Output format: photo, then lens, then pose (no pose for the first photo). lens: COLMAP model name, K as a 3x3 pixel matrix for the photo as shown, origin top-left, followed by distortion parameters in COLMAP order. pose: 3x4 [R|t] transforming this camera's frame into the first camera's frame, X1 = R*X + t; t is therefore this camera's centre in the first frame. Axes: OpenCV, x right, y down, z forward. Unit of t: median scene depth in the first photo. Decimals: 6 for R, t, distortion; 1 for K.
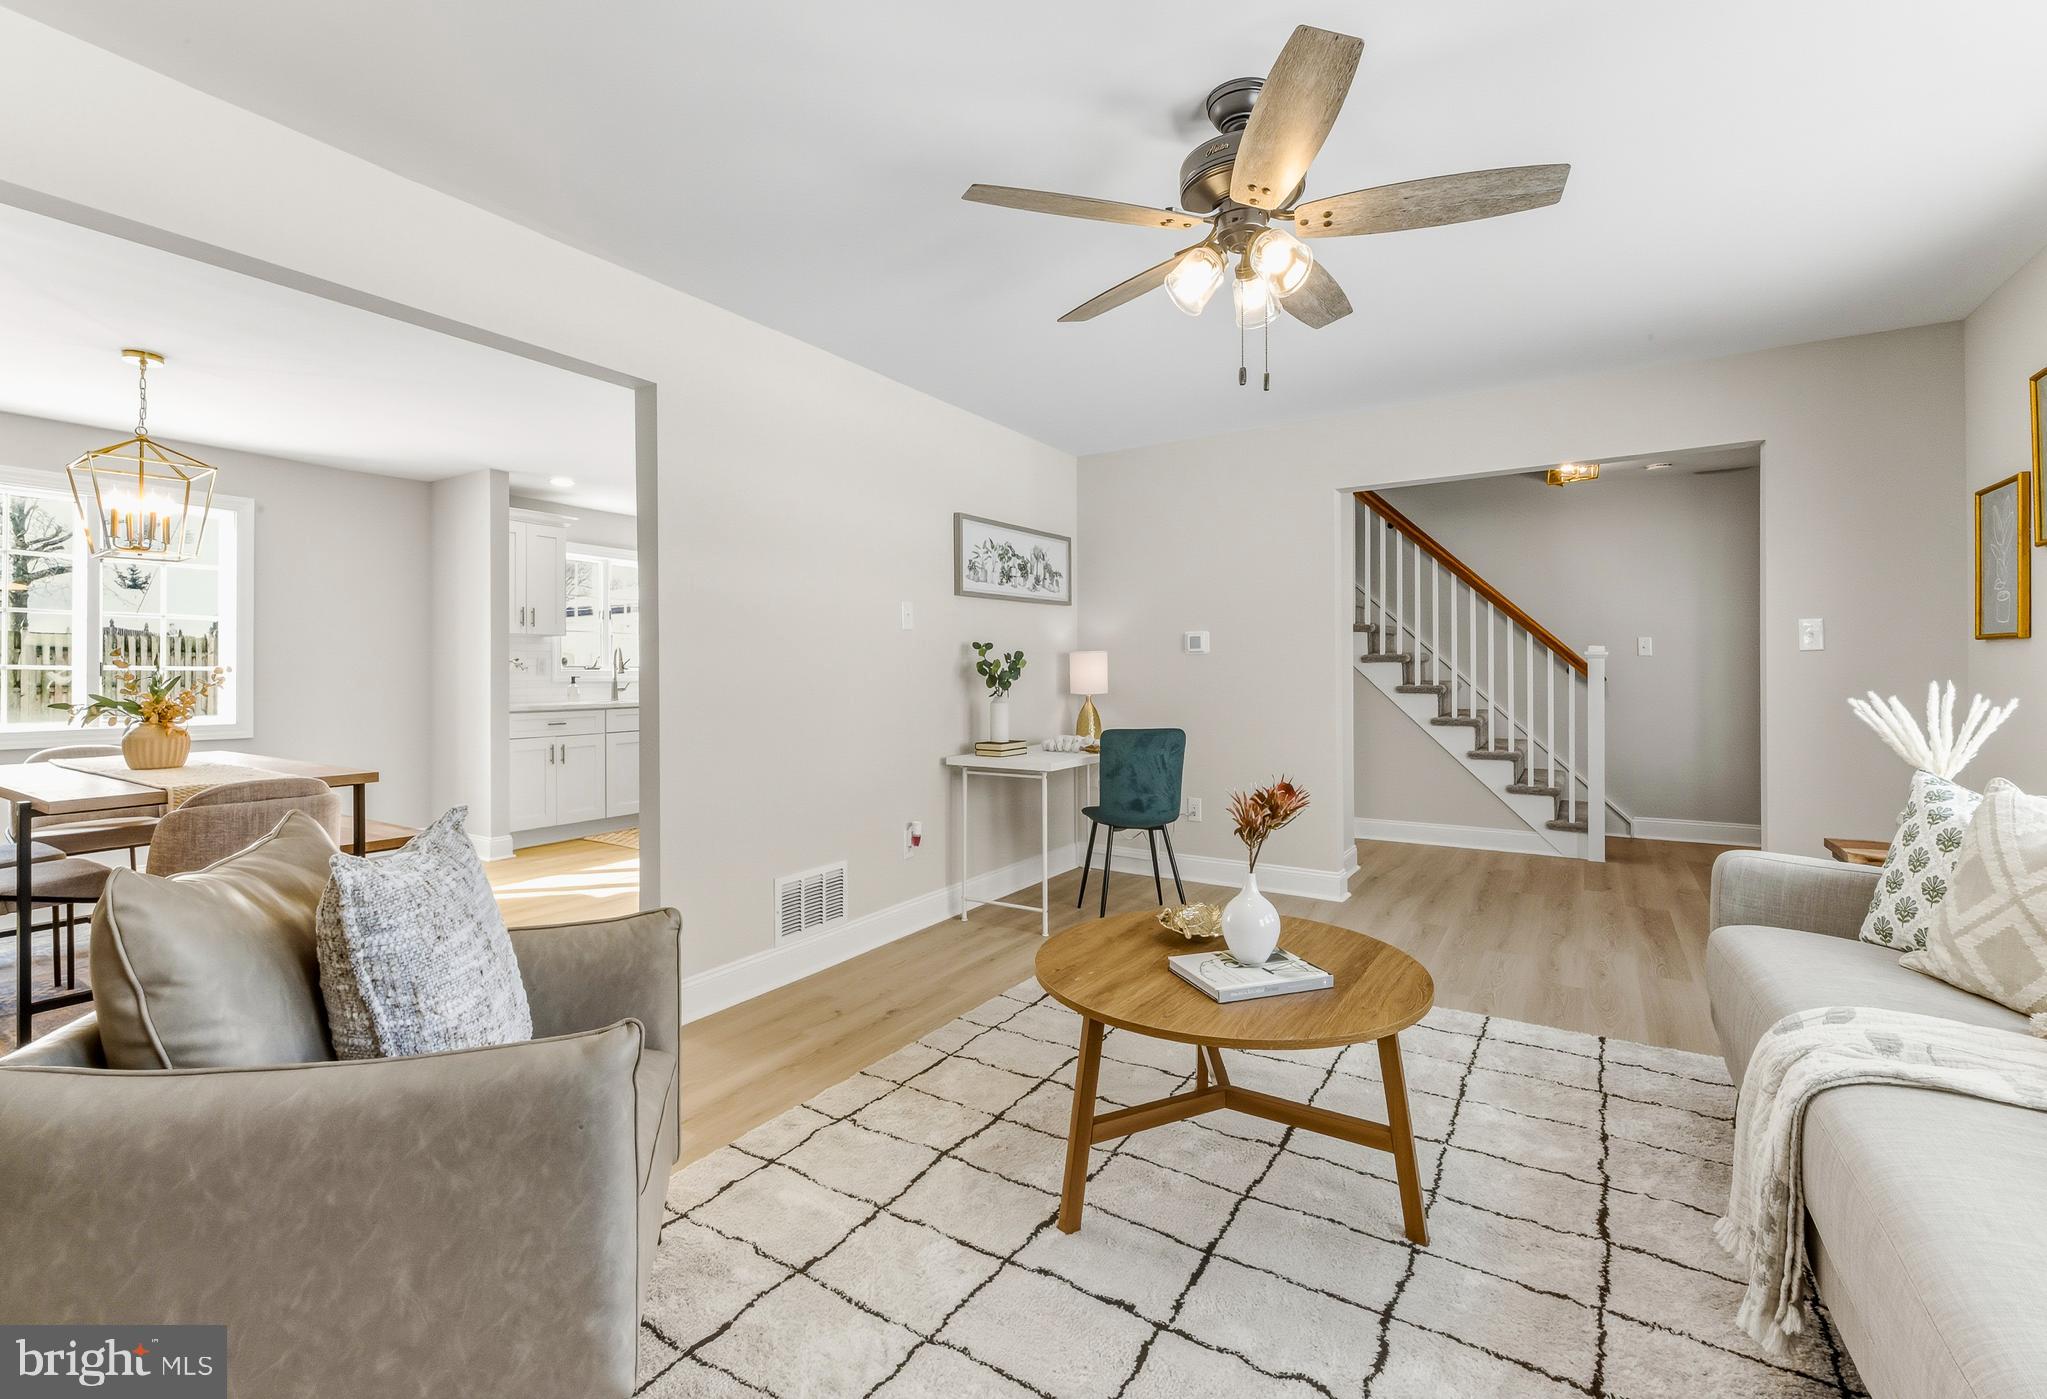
lens RADIAL K [[890.5, 0, 1023.2], [0, 890.5, 685.9], [0, 0, 1]] dist [-0.003607, -0.000250]
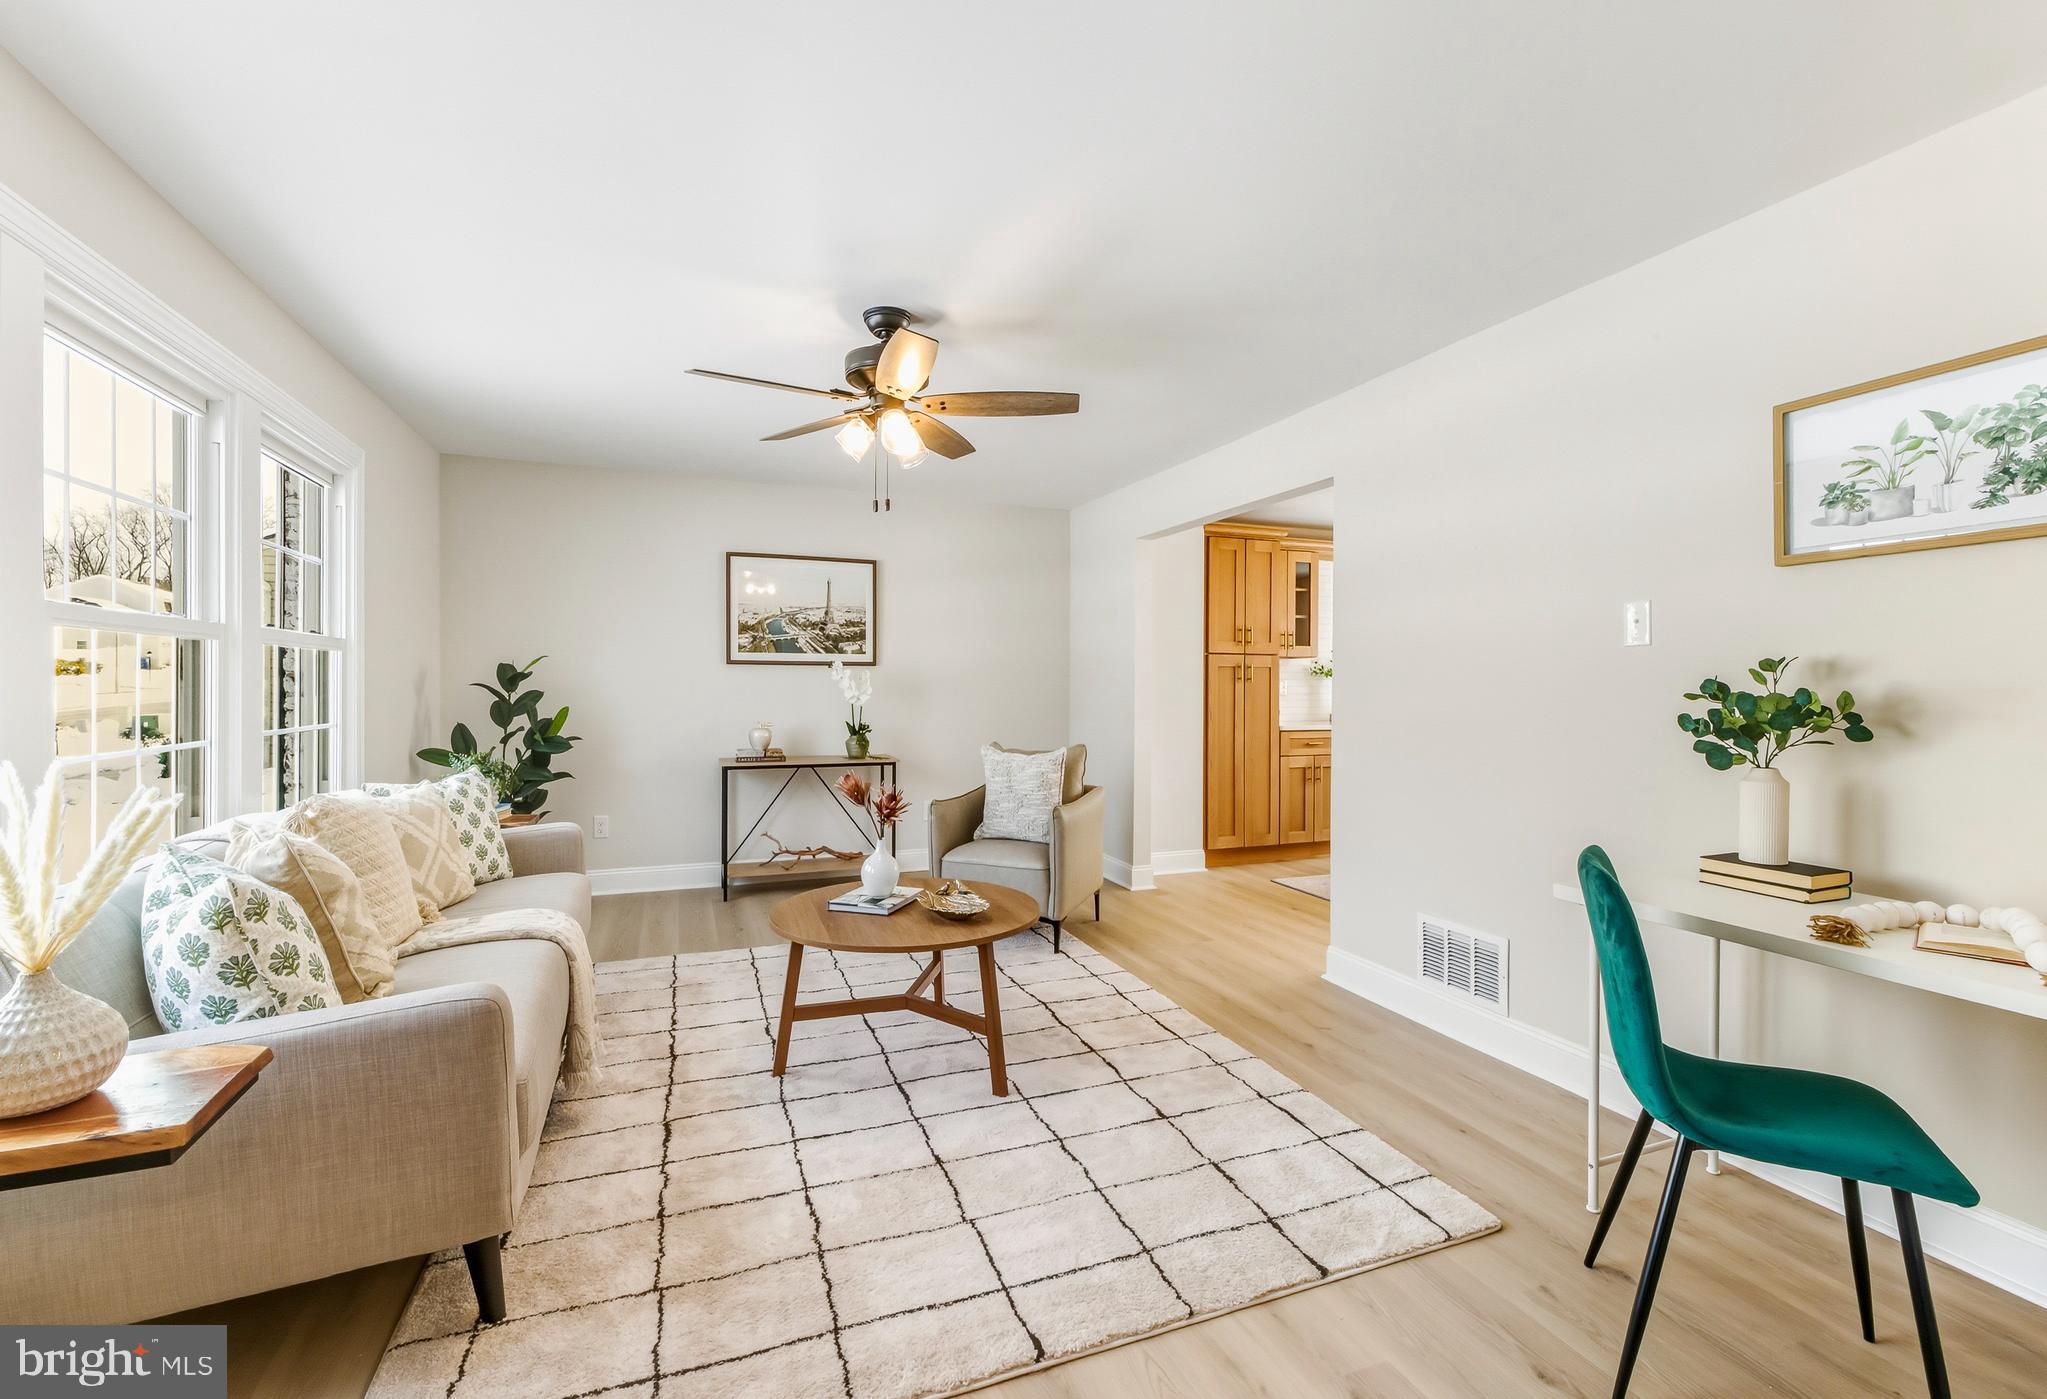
lens RADIAL K [[890.5, 0, 1022.3], [0, 890.5, 692.1], [0, 0, 1]] dist [-0.003607, -0.000250]
pose [[-0.601061, 0.006210, -0.799179, 0.650479], [-0.014358, 0.999725, 0.018567, -0.034260], [0.799074, 0.022635, -0.600807, 1.031425]]
